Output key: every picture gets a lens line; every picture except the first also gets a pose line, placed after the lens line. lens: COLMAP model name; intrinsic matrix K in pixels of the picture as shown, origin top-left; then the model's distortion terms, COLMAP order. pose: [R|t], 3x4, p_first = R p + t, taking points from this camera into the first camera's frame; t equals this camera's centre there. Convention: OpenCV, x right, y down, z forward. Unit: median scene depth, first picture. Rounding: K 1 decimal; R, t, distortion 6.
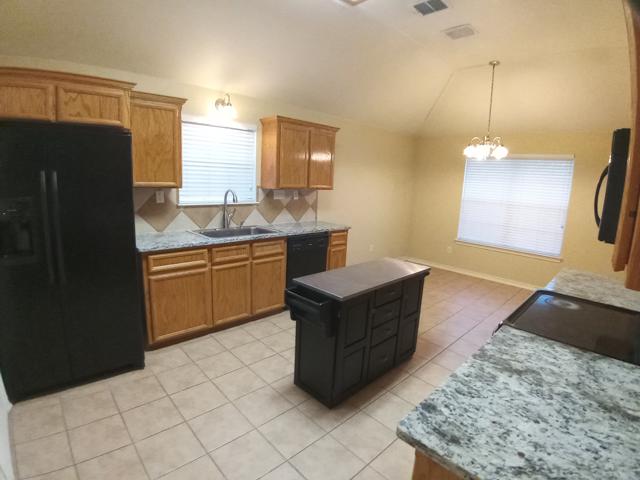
lens RADIAL K [[322.3, 0, 318.3], [0, 322.3, 239.5], [0, 0, 1]] dist [-0.088057, -0.000529]
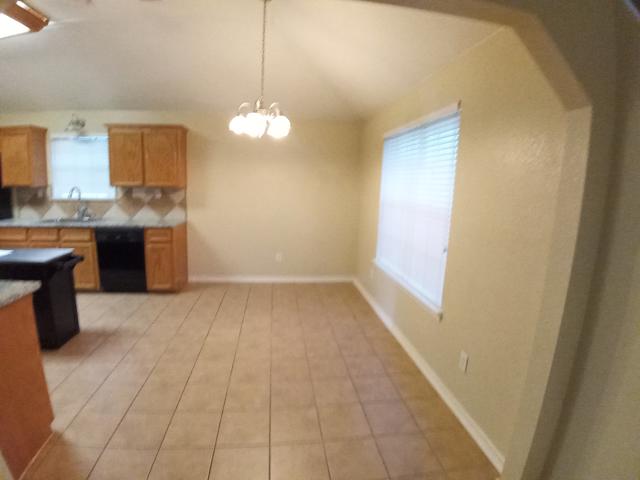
lens RADIAL K [[322.3, 0, 318.3], [0, 322.3, 239.5], [0, 0, 1]] dist [-0.088057, -0.000529]
pose [[0.809016, 0.086705, -0.581356, 1.054604], [-0.097882, 0.995123, 0.012201, -0.053046], [0.579579, 0.047034, 0.813558, 0.500485]]
